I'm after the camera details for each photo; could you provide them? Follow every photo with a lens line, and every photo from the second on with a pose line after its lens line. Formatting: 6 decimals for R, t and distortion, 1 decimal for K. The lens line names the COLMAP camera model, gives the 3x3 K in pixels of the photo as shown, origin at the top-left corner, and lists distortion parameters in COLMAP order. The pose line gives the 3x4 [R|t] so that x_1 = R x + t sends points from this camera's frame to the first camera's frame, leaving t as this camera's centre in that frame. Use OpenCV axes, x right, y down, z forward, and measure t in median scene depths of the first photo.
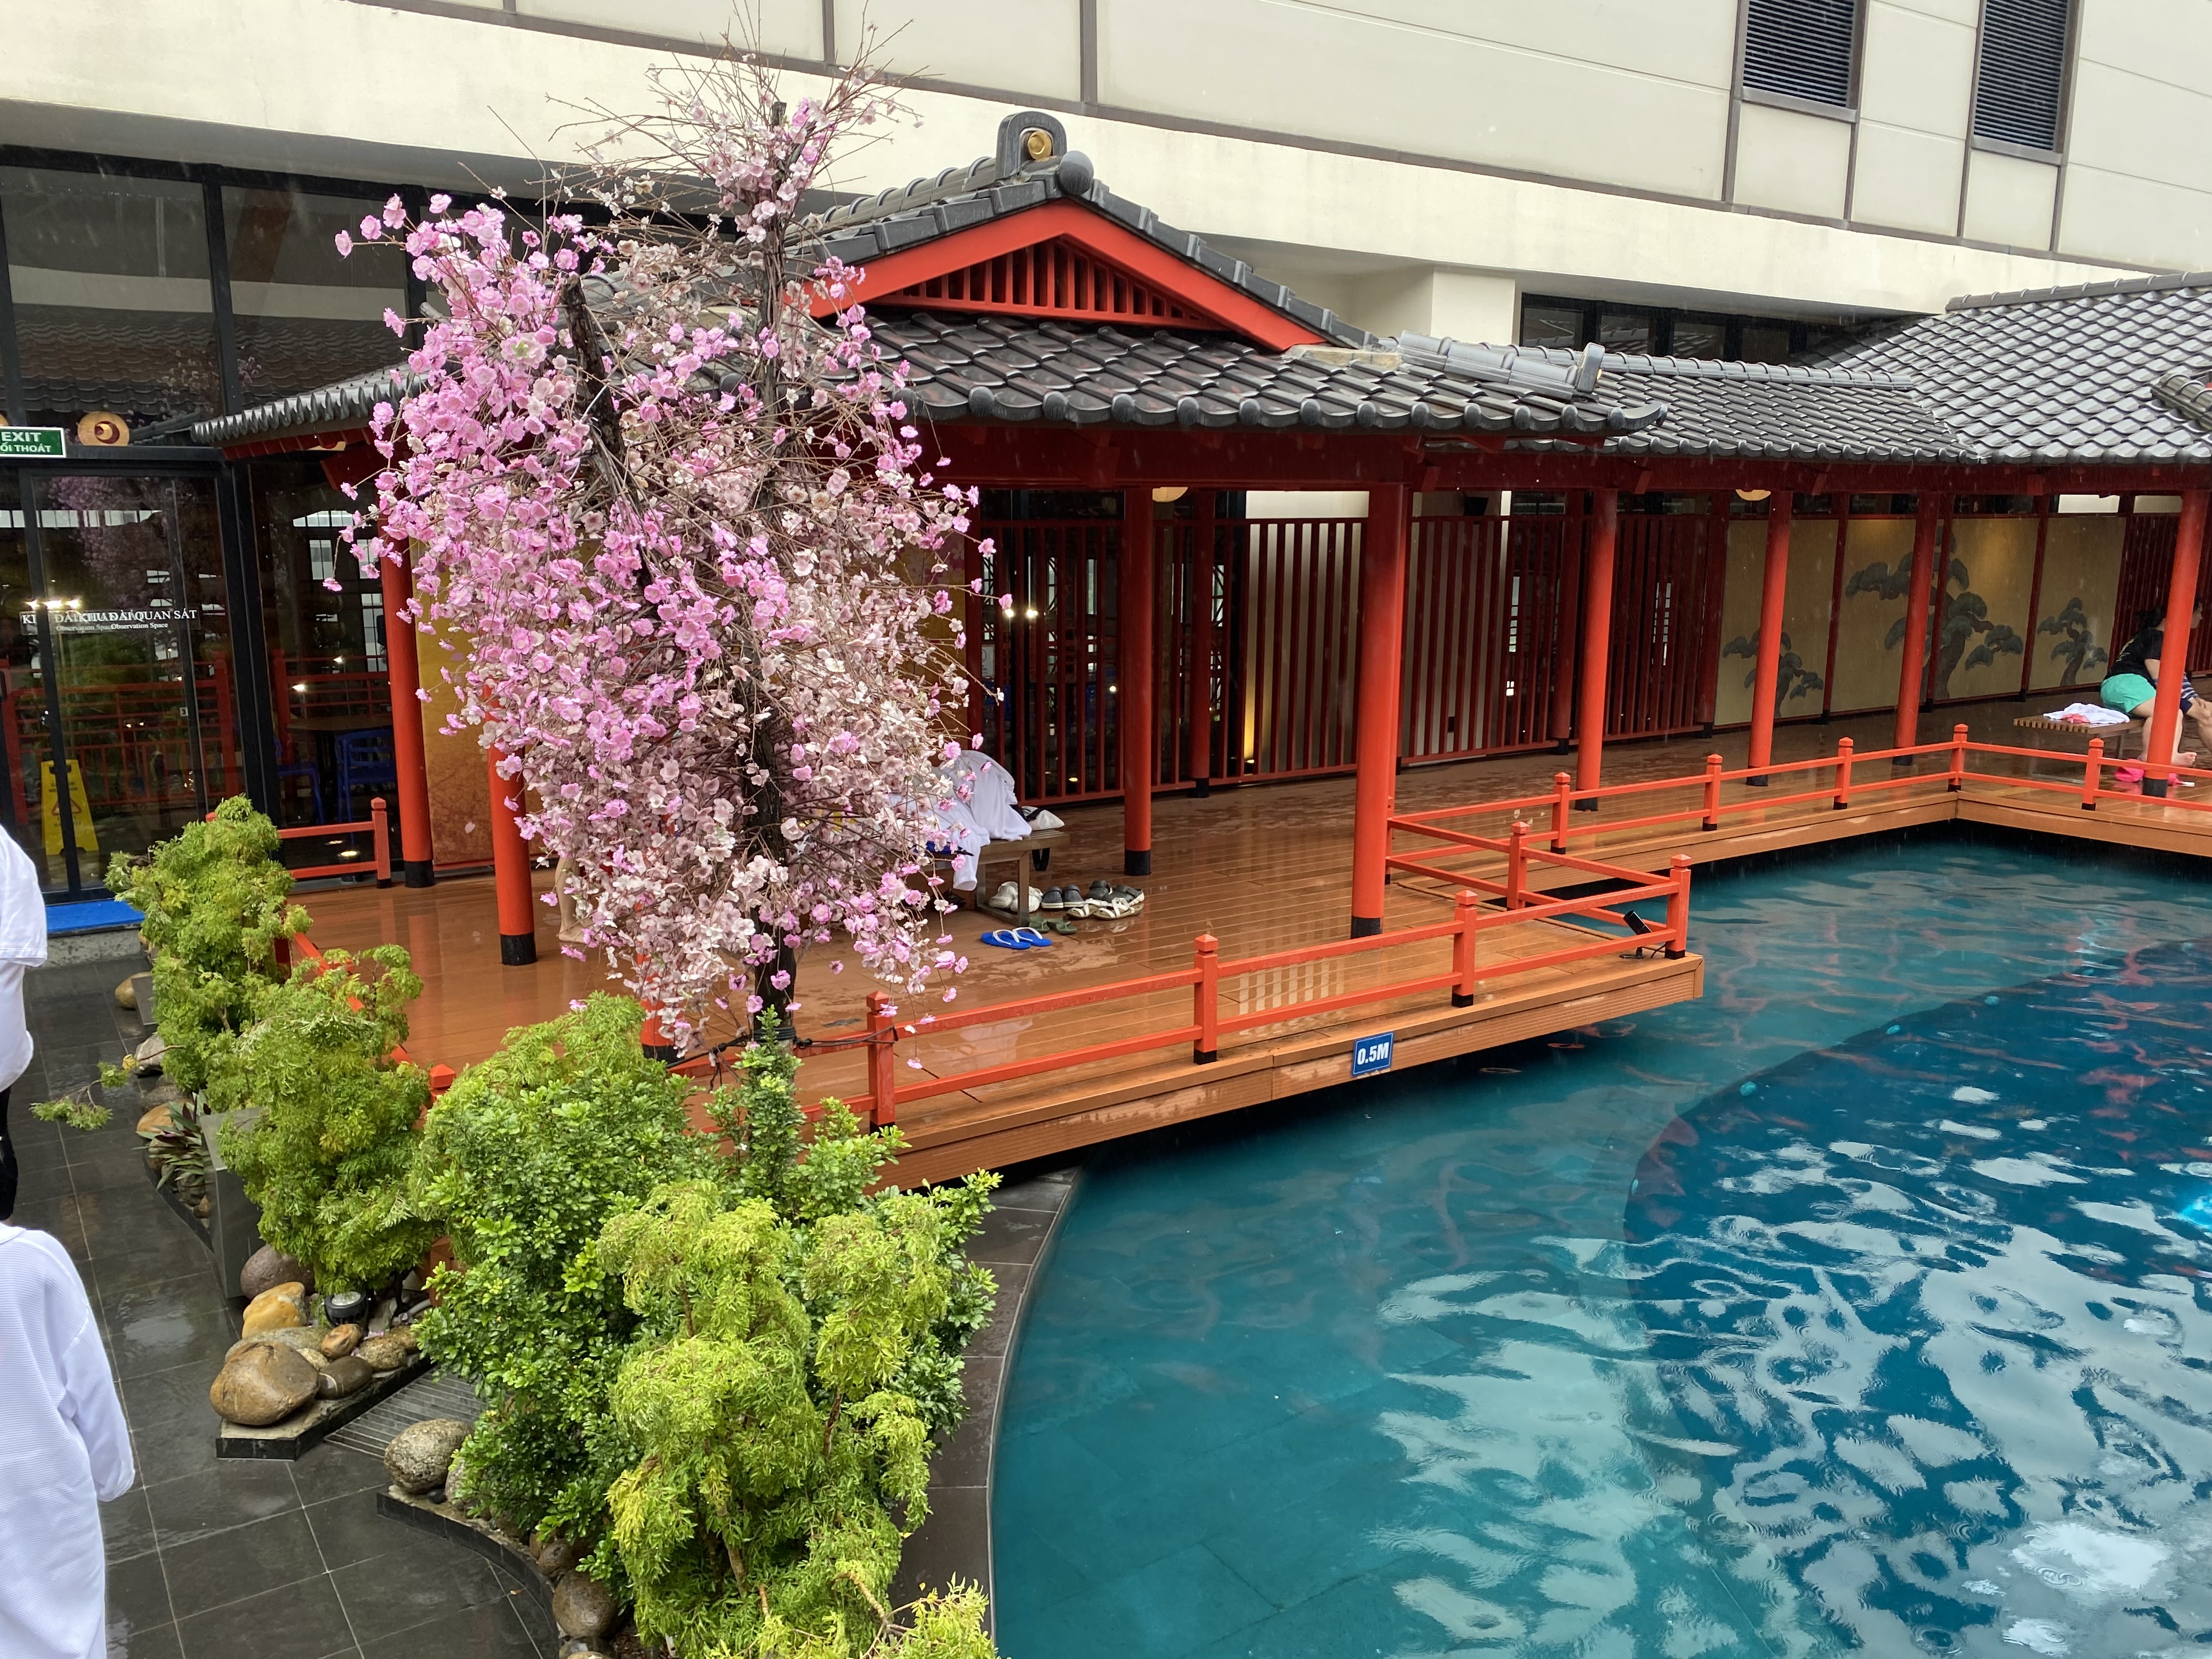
lens RADIAL K [[1684.7, 0, 1099.5], [0, 1684.7, 841.9], [0, 0, 1]] dist [0.051543, -0.048474]
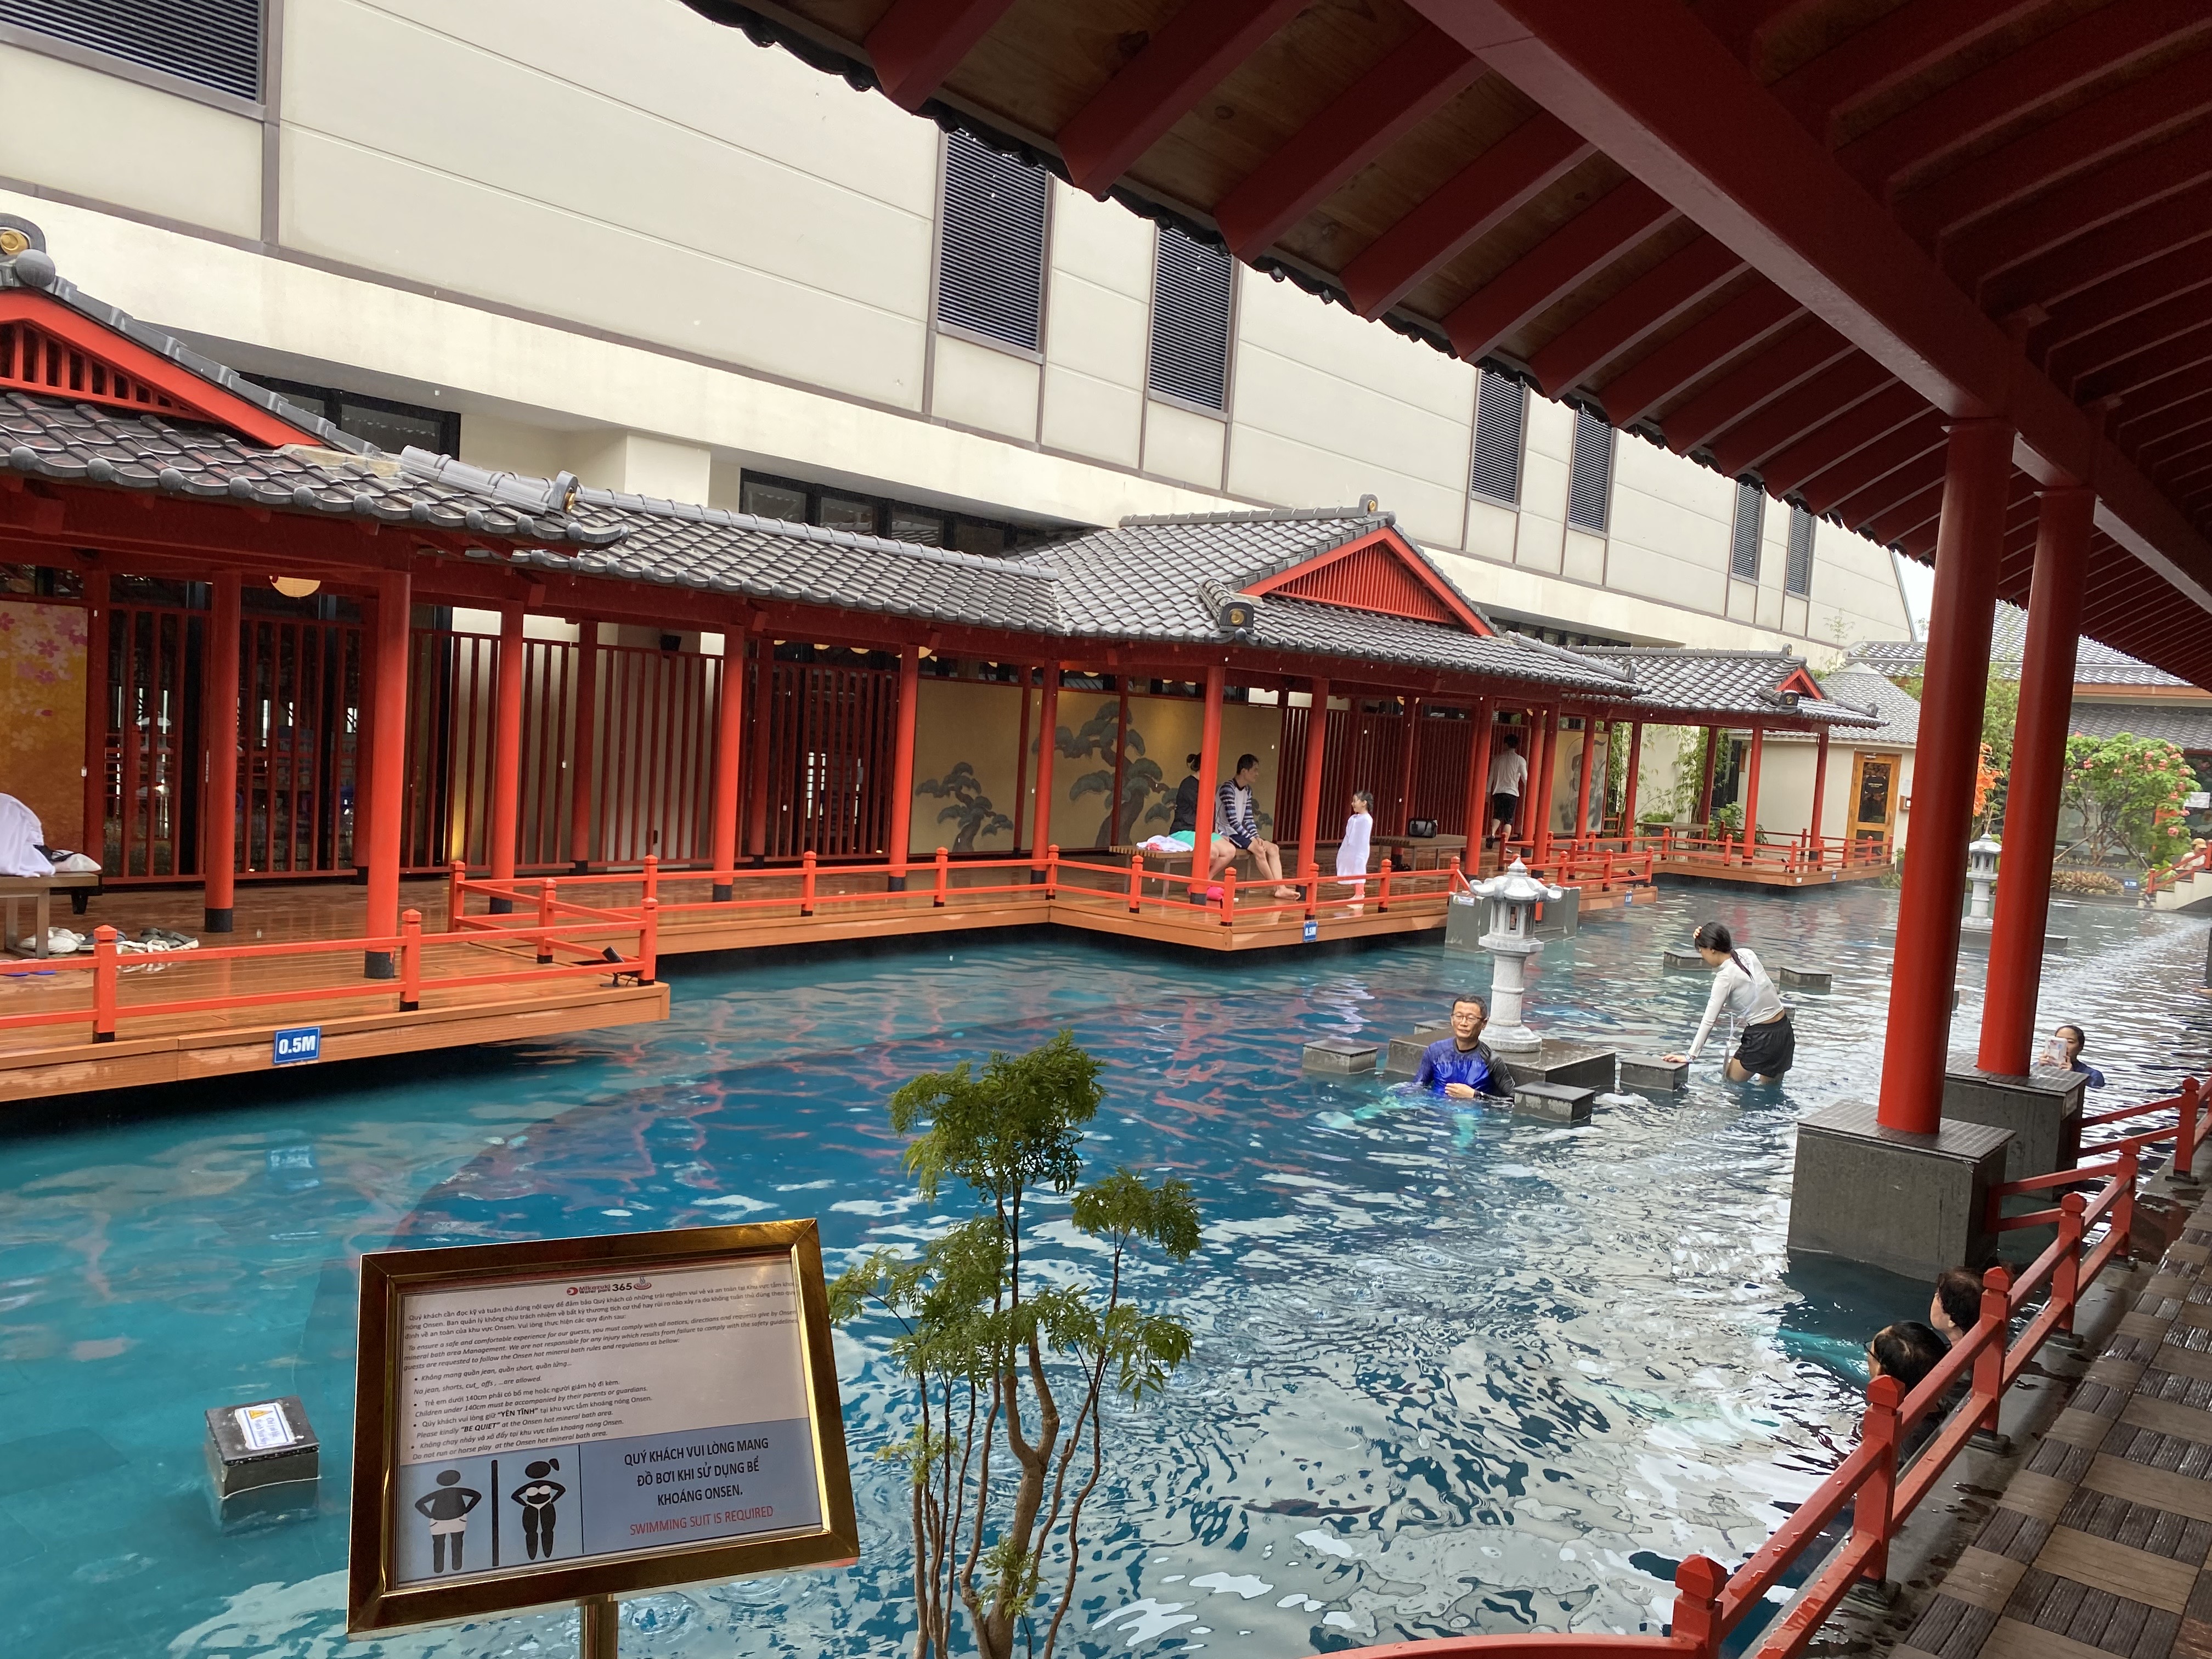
lens RADIAL K [[1684.7, 0, 1133.8], [0, 1684.7, 880.5], [0, 0, 1]] dist [0.051543, -0.048474]
pose [[0.955407, 0.032542, 0.293493, 0.187313], [-0.004512, 0.995402, -0.095680, 0.063291], [-0.295257, 0.090090, 0.951161, -0.141985]]
